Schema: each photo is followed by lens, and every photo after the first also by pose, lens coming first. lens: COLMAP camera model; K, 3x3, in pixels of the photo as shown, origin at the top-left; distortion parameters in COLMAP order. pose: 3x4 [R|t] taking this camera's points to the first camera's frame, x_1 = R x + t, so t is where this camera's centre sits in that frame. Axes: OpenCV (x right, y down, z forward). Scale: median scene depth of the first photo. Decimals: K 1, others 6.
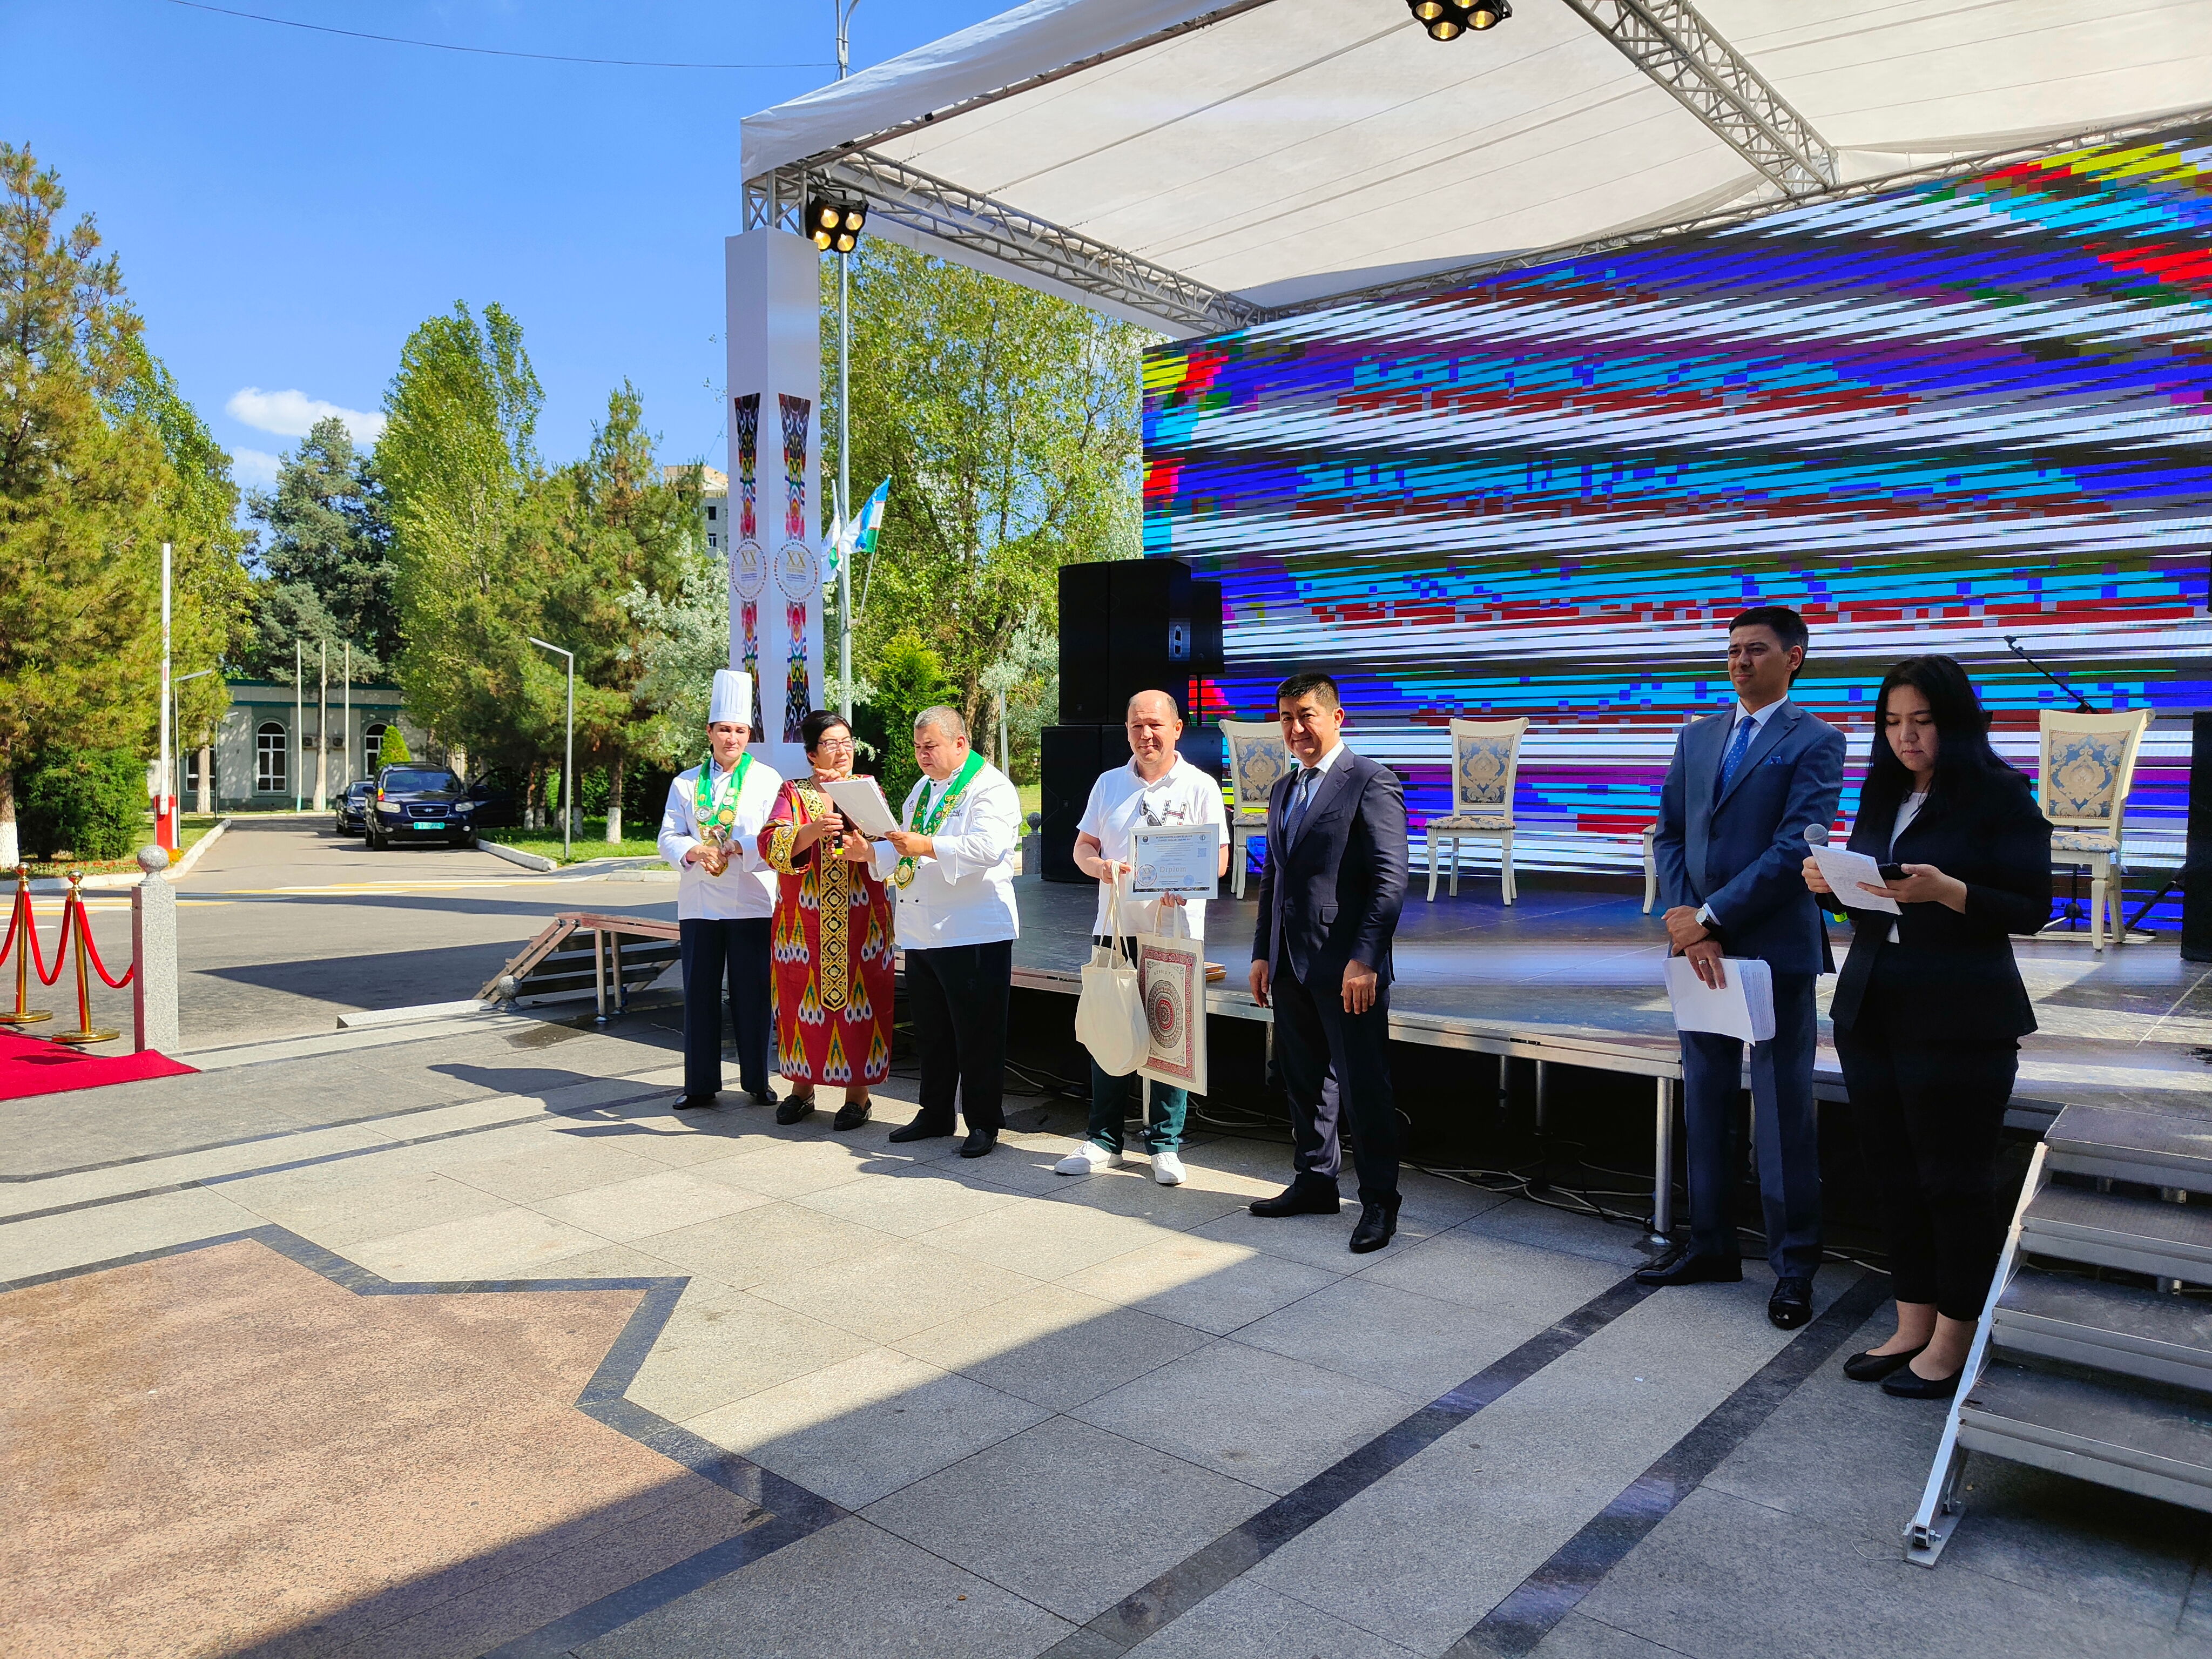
lens RADIAL K [[1520.0, 0, 1113.8], [0, 1520.0, 828.5], [0, 0, 1]] dist [0.000333, 0.004471]
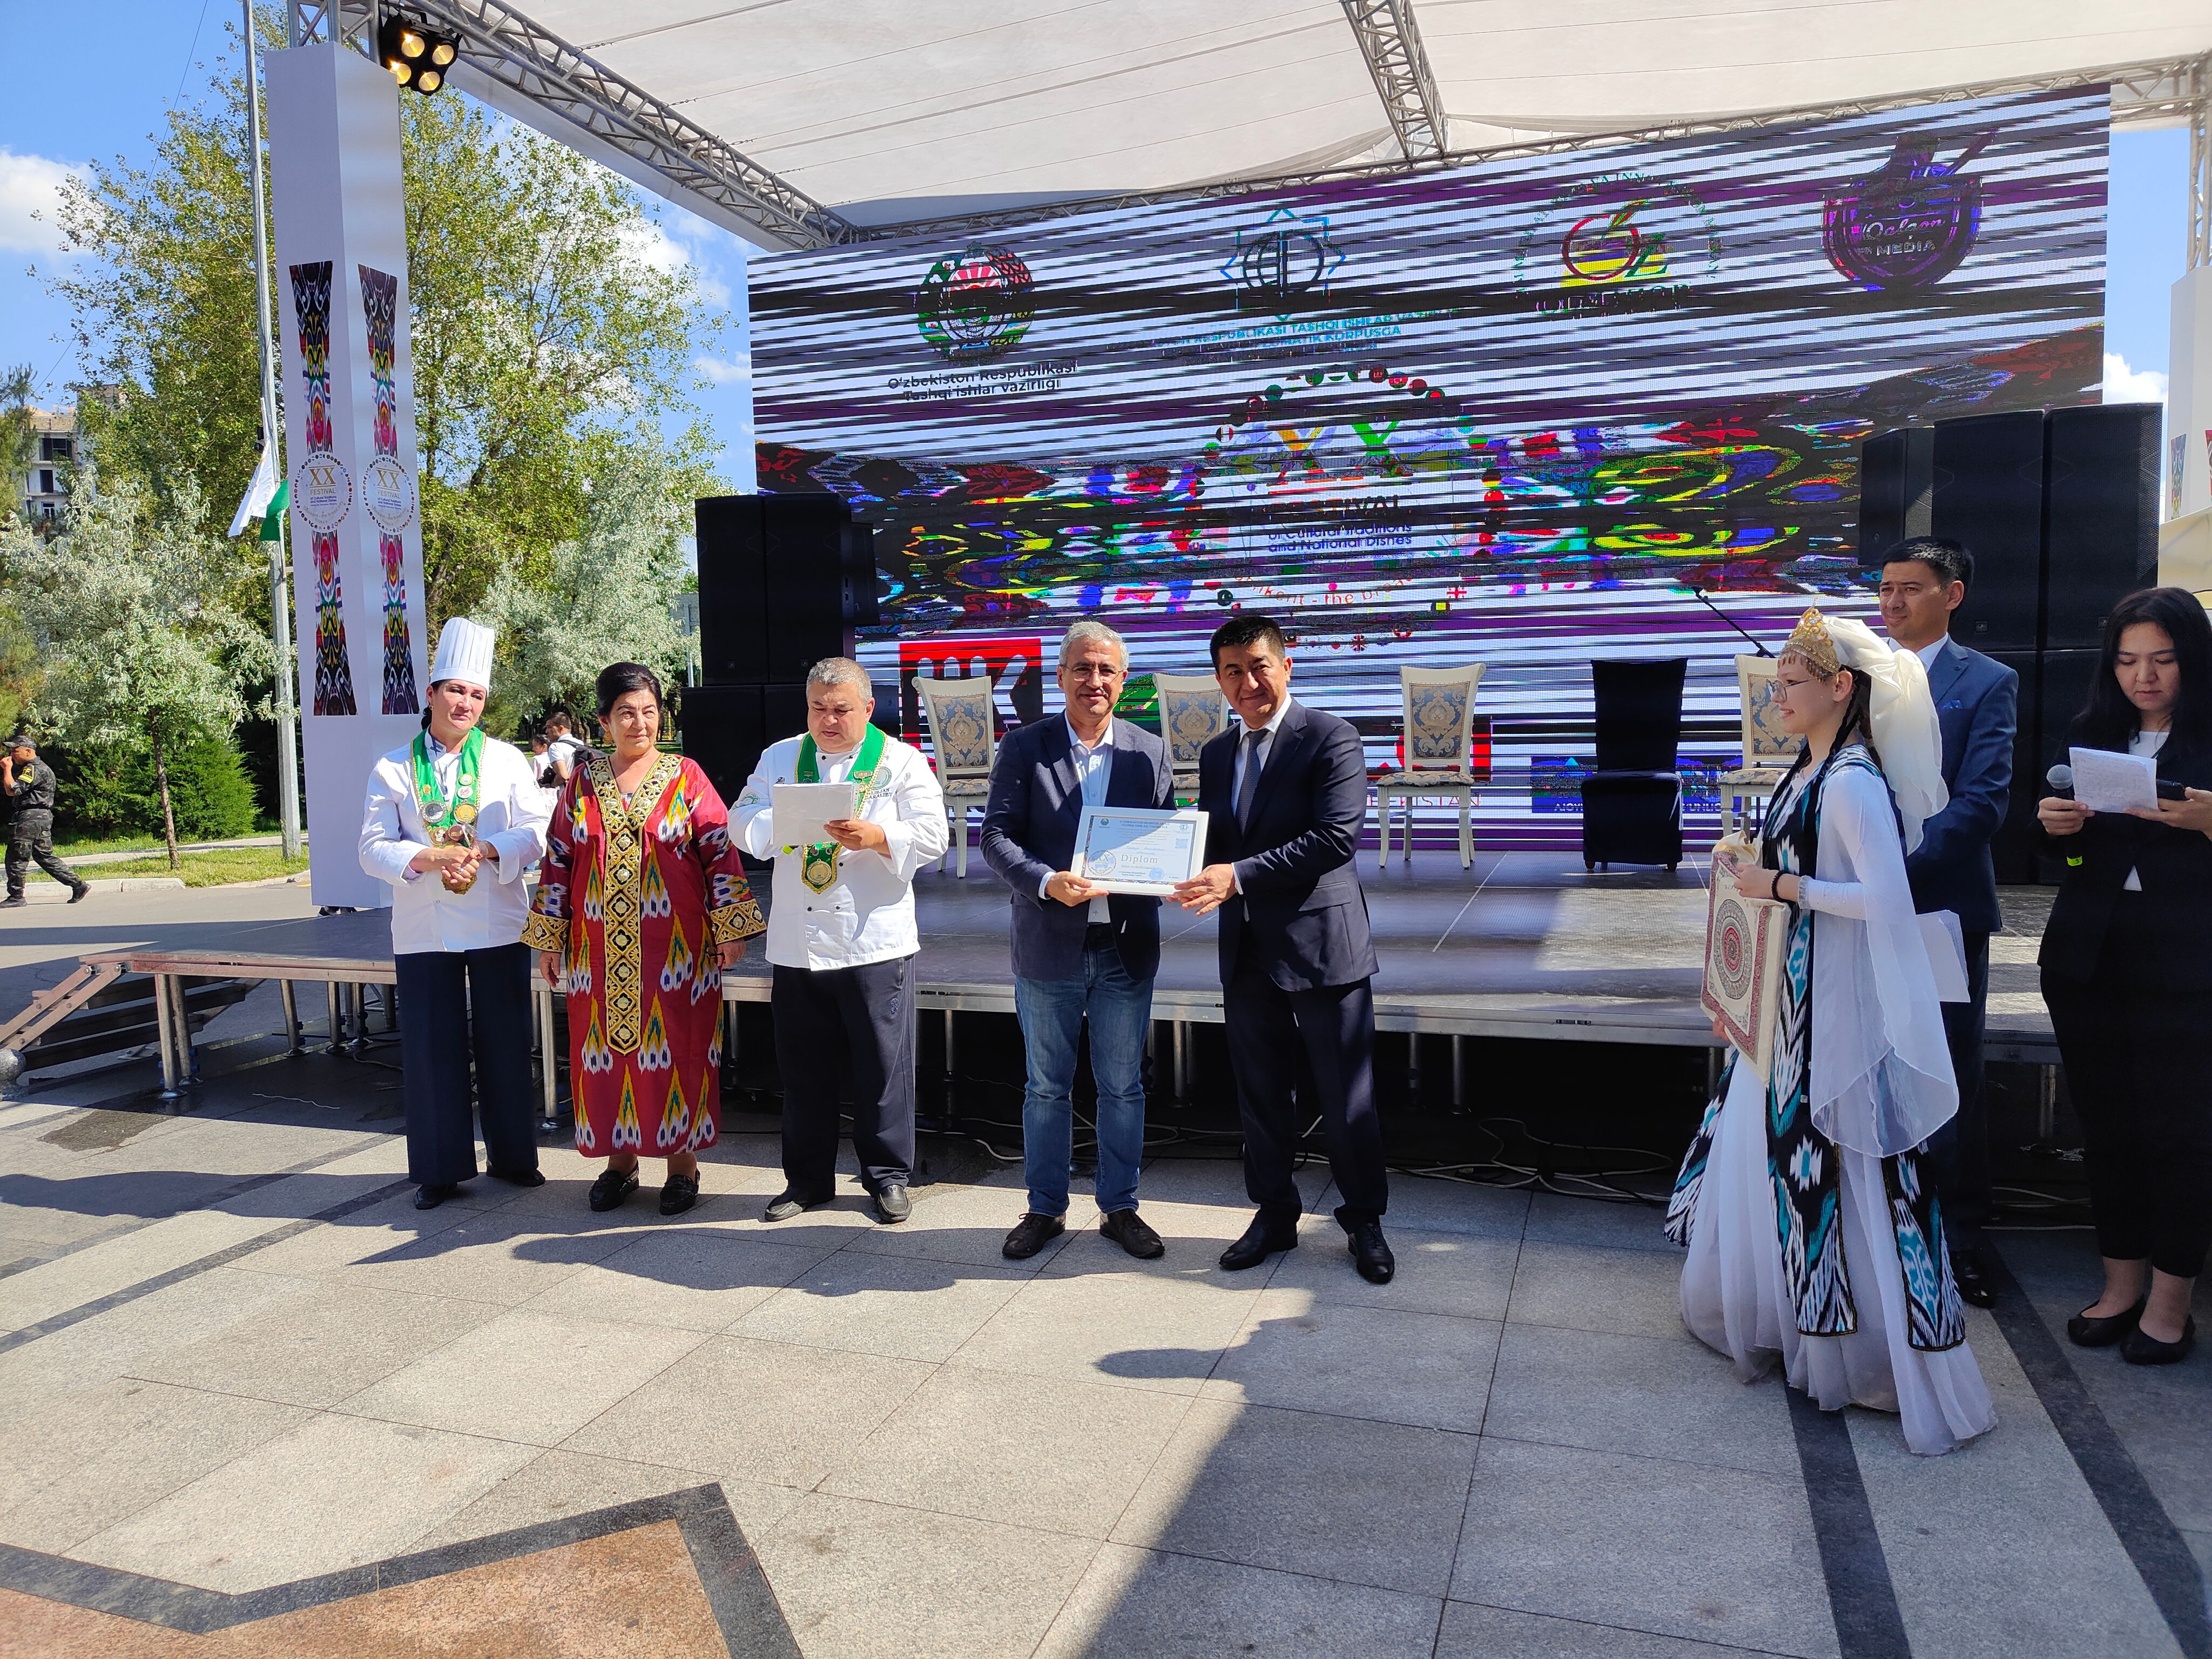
lens RADIAL K [[1520.0, 0, 1091.7], [0, 1520.0, 811.4], [0, 0, 1]] dist [0.000333, 0.004471]
pose [[0.930302, -0.046078, 0.363890, -0.165787], [0.040969, 0.998924, 0.021751, -0.008467], [-0.364500, -0.005327, 0.931188, 0.137583]]
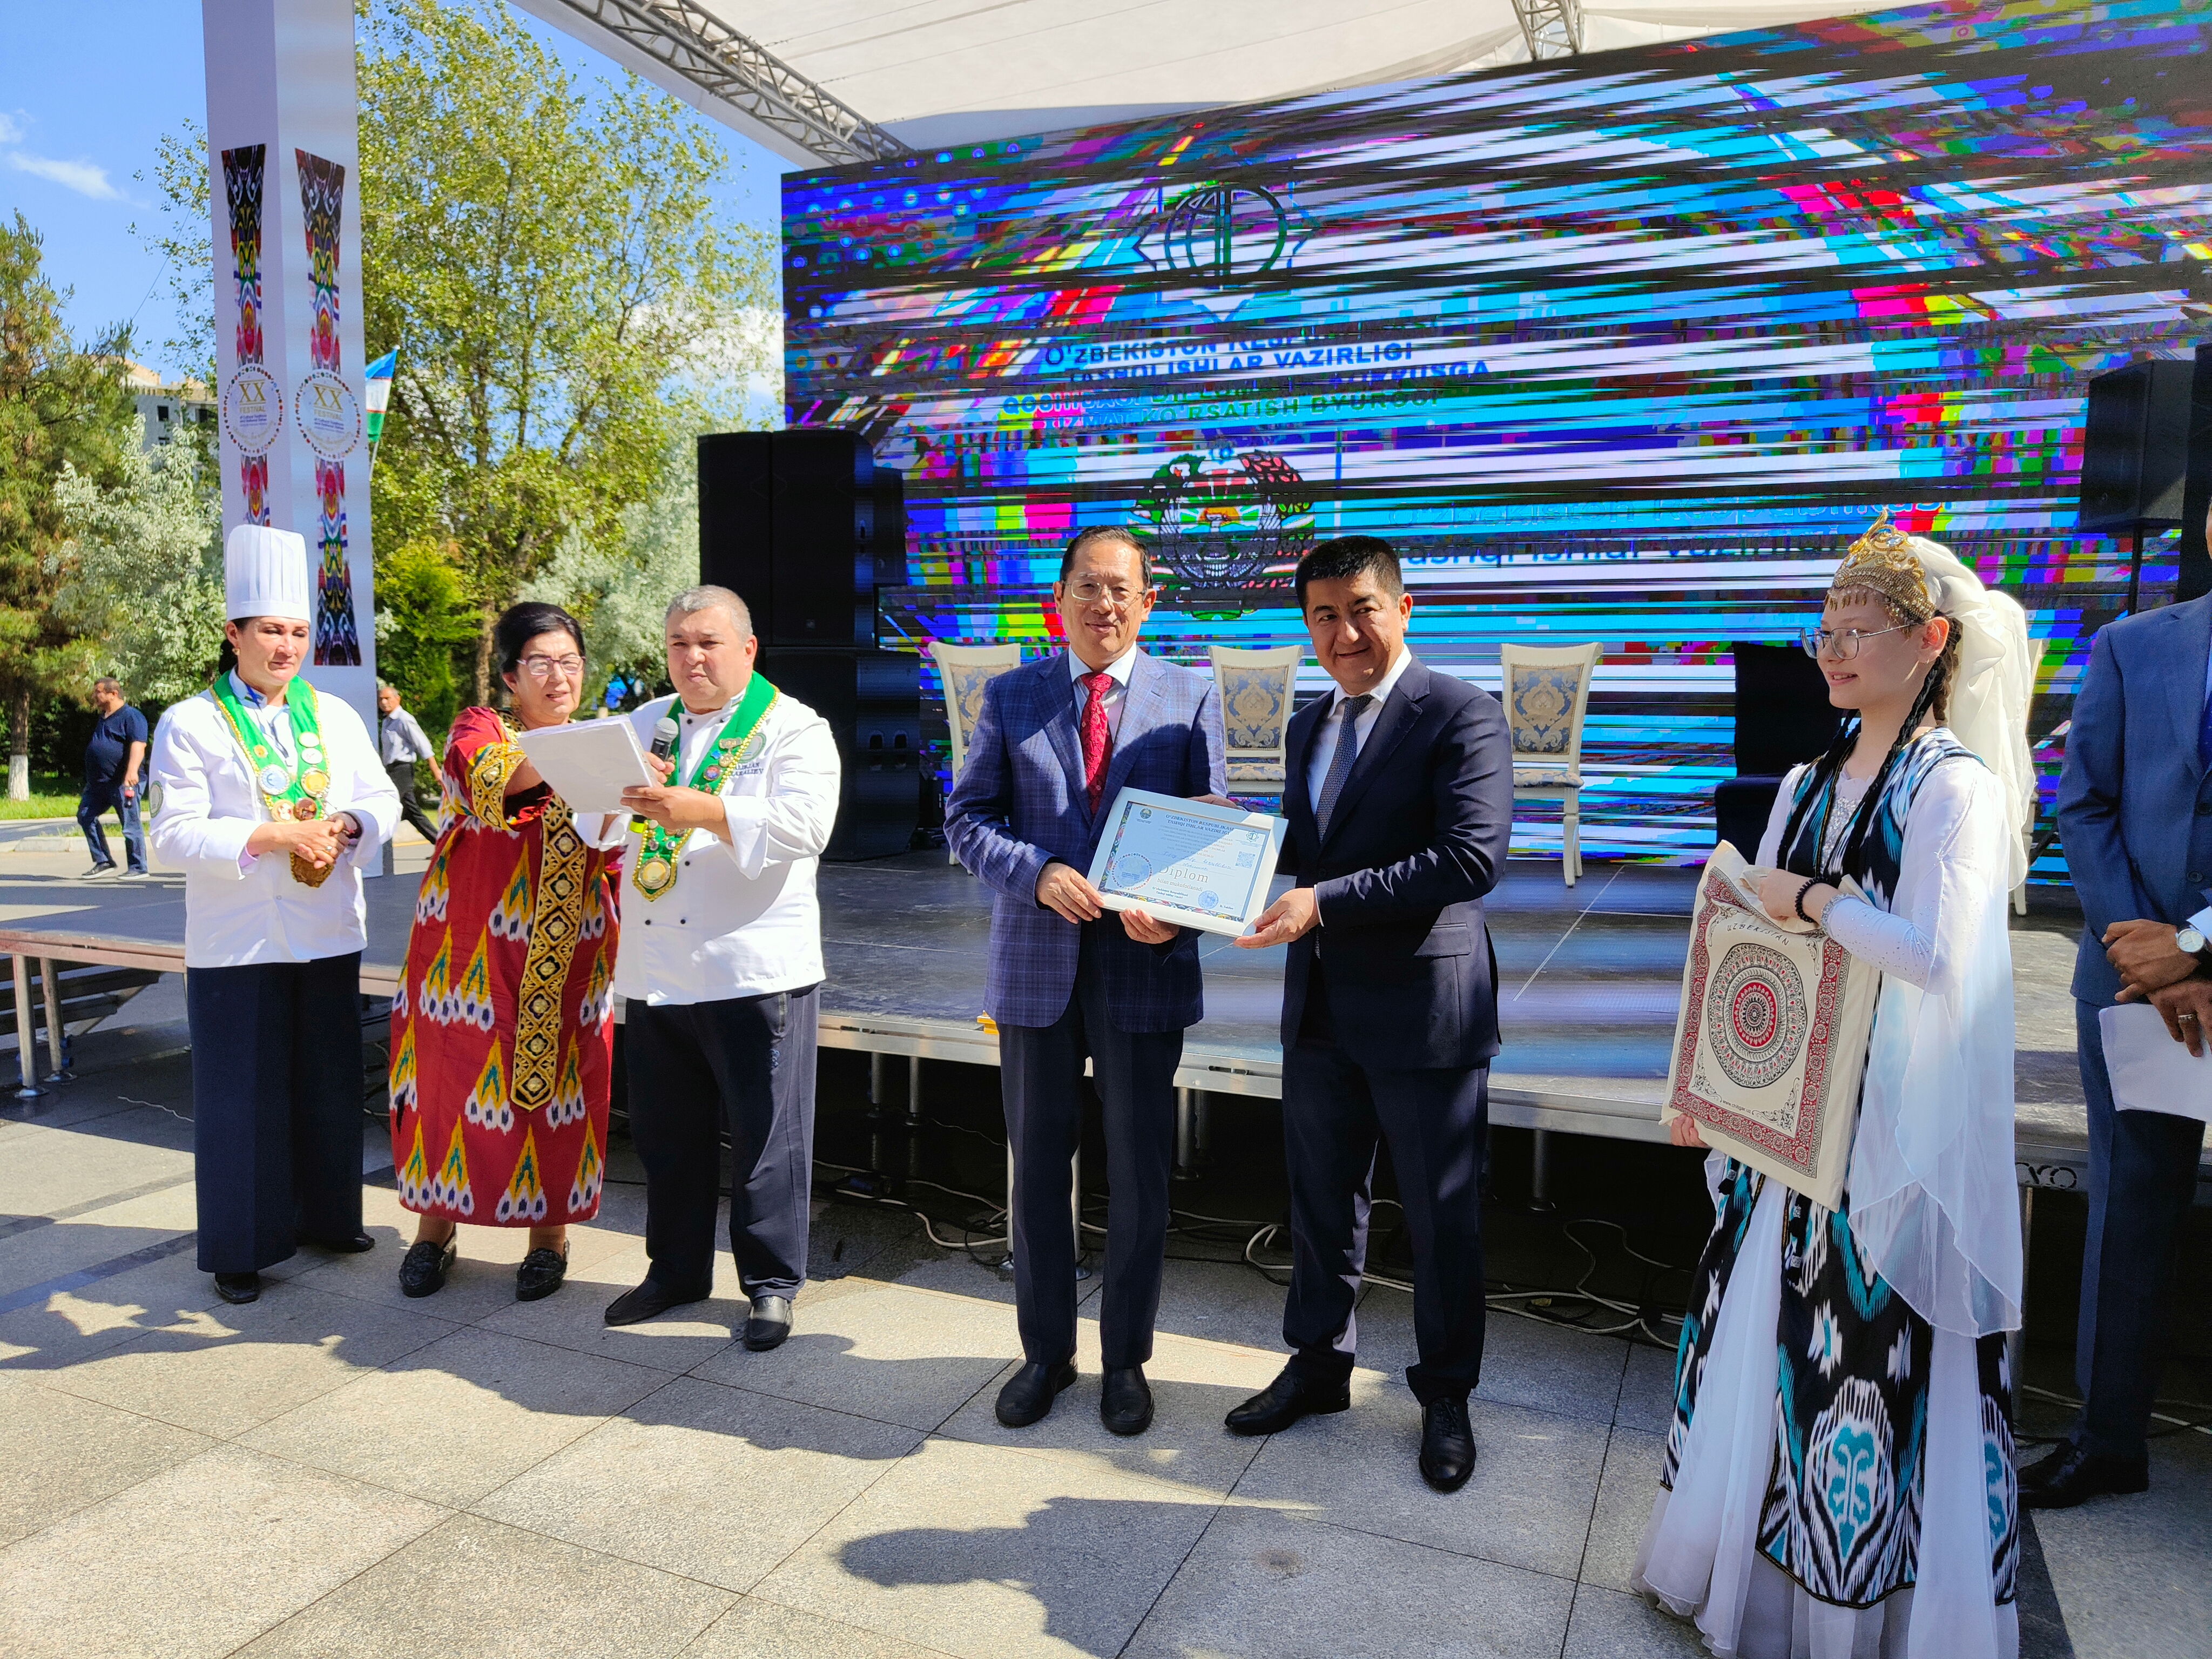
lens RADIAL K [[1520.0, 0, 1067.2], [0, 1520.0, 827.3], [0, 0, 1]] dist [0.000333, 0.004471]
pose [[0.958765, -0.018901, 0.283570, -0.087686], [0.008349, 0.999229, 0.038374, -0.006546], [-0.284077, -0.034424, 0.958183, 0.239430]]
